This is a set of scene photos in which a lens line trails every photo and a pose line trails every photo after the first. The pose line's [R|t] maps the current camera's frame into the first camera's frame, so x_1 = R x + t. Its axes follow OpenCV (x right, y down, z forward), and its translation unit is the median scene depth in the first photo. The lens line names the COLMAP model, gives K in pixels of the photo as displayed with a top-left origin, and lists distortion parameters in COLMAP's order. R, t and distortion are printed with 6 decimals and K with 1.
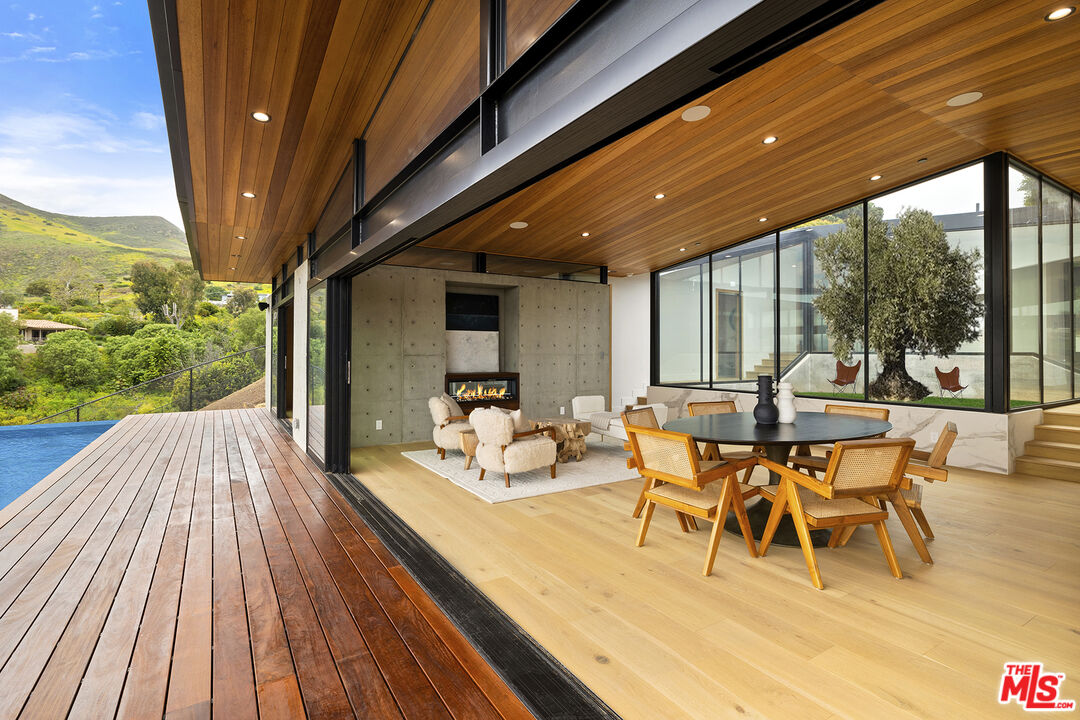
lens RADIAL K [[529.1, 0, 540.0], [0, 529.1, 360.0], [0, 0, 1]] dist [-0.005012, -0.000492]
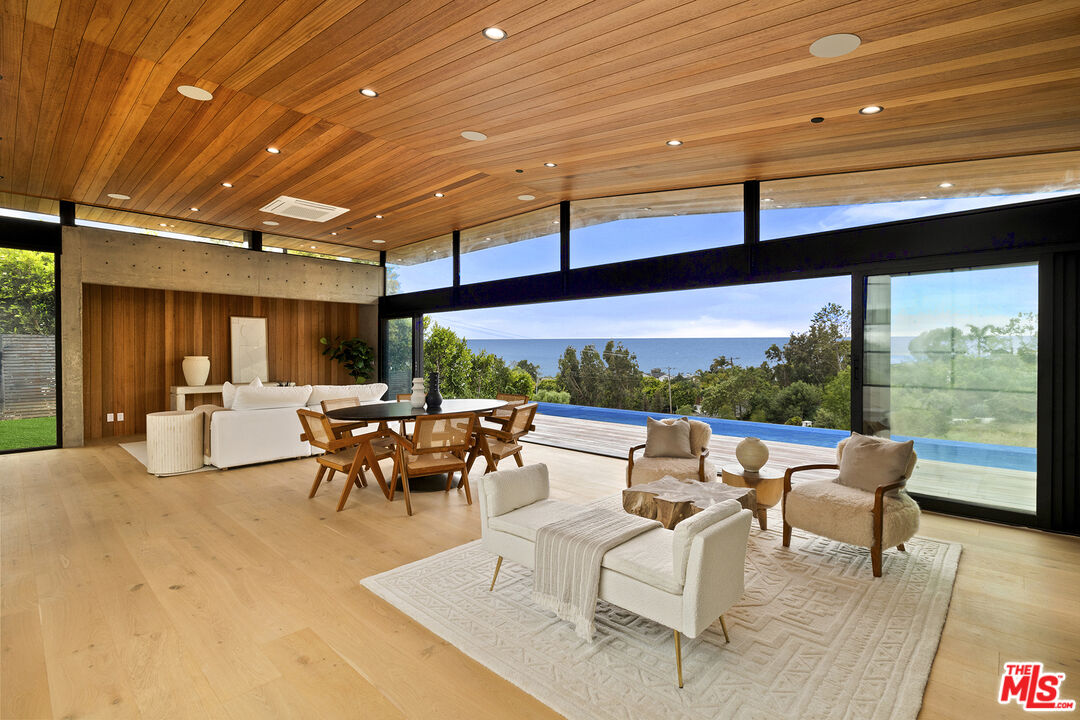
lens RADIAL K [[501.5, 0, 531.2], [0, 501.5, 353.5], [0, 0, 1]] dist [0.002518, 0.000468]
pose [[-0.968737, -0.002086, -0.248082, 0.224164], [-0.008495, 0.999657, 0.024767, -0.023111], [0.247946, 0.026100, -0.968422, 1.065324]]
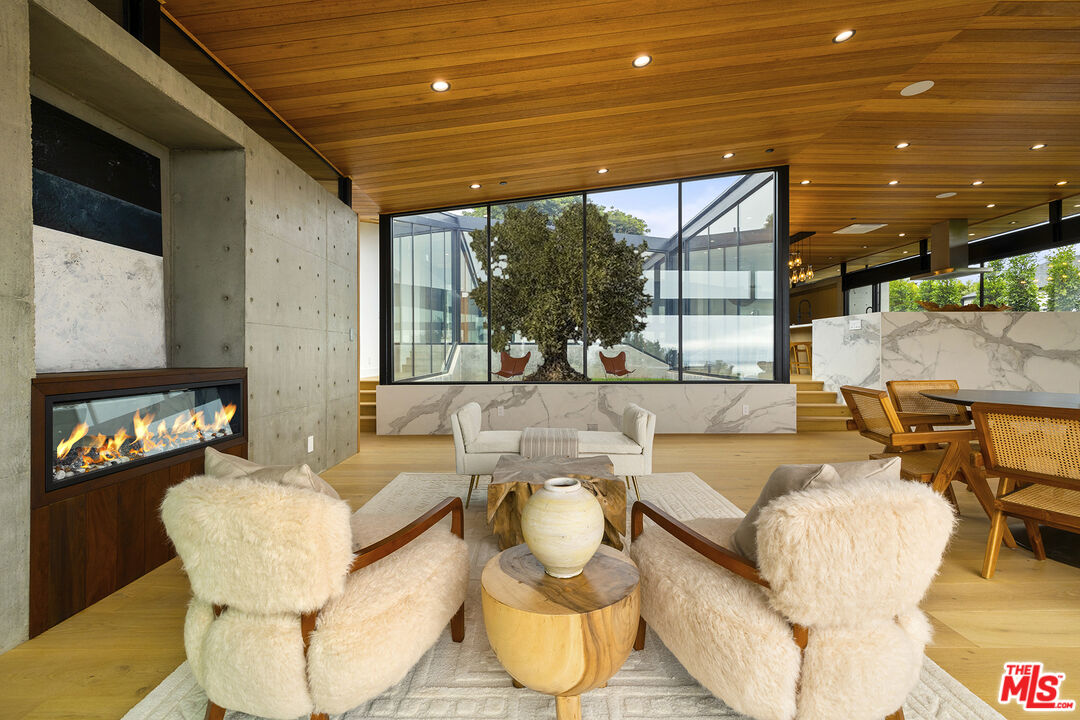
lens RADIAL K [[474.0, 0, 537.6], [0, 474.0, 354.9], [0, 0, 1]] dist [-0.001893, -0.000061]
pose [[0.519057, -0.003612, 0.854732, -0.222869], [0.021029, 0.999742, -0.008545, 0.022301], [-0.854481, 0.022410, 0.518999, 0.606853]]
